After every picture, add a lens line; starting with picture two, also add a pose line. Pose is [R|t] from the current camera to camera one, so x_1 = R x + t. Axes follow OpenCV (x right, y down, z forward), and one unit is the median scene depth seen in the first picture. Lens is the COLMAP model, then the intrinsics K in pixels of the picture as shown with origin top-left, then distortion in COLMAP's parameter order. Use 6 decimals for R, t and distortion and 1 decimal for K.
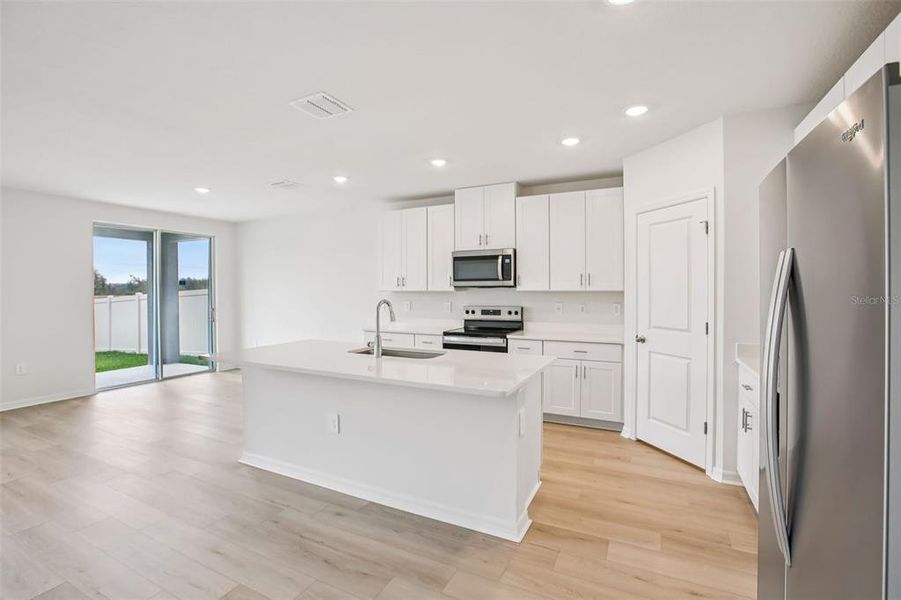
lens RADIAL K [[411.1, 0, 450.4], [0, 411.1, 293.2], [0, 0, 1]] dist [-0.047115, 0.015397]
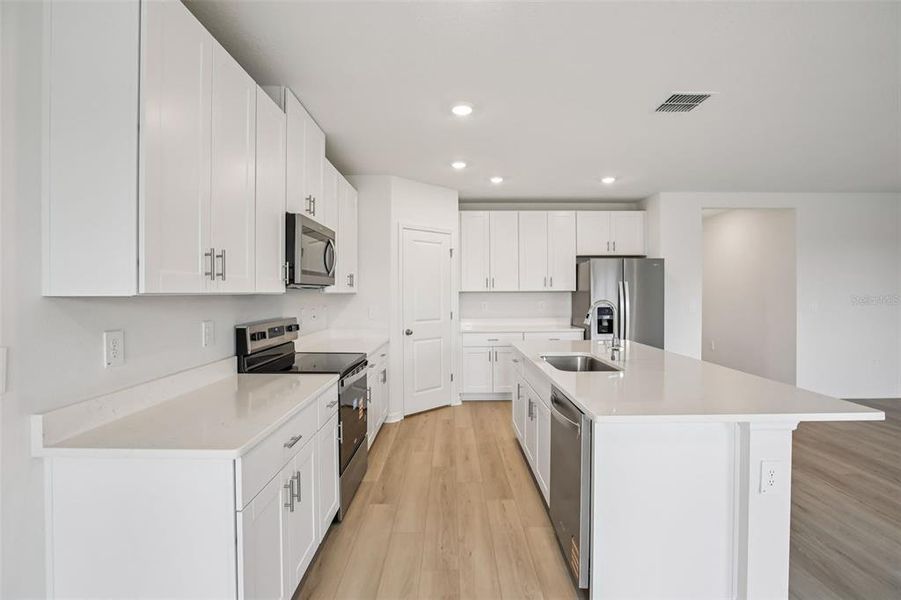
lens RADIAL K [[411.1, 0, 450.4], [0, 411.1, 293.2], [0, 0, 1]] dist [-0.047115, 0.015397]
pose [[-0.447101, 0.005768, 0.894465, -0.577057], [0.016511, 0.999862, 0.001806, -0.003011], [-0.894331, 0.015576, -0.447134, 1.205314]]
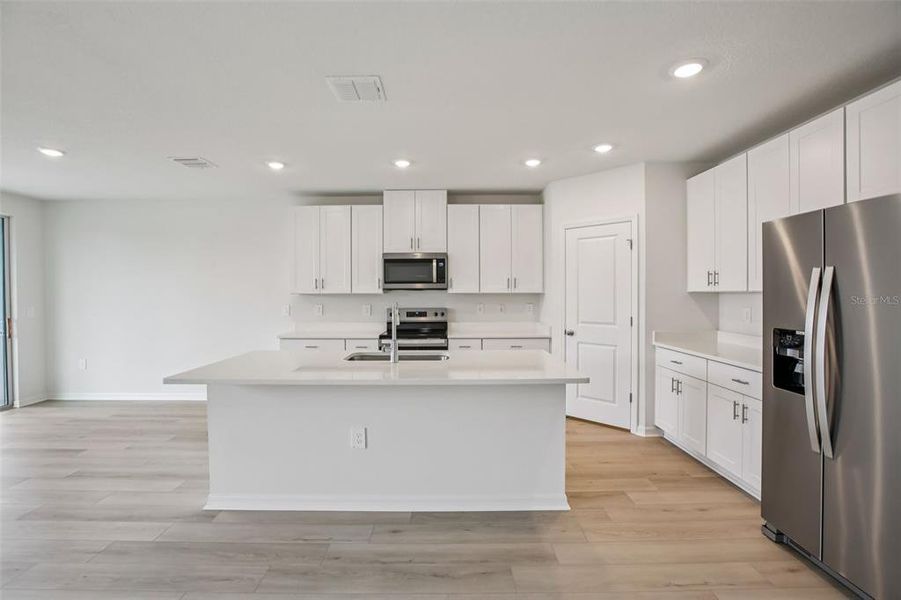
lens RADIAL K [[411.1, 0, 450.4], [0, 411.1, 293.2], [0, 0, 1]] dist [-0.047115, 0.015397]
pose [[0.892003, -0.001226, 0.452027, -0.336371], [0.004742, 0.999967, -0.006646, 0.001685], [-0.452004, 0.008072, 0.891979, 0.060455]]
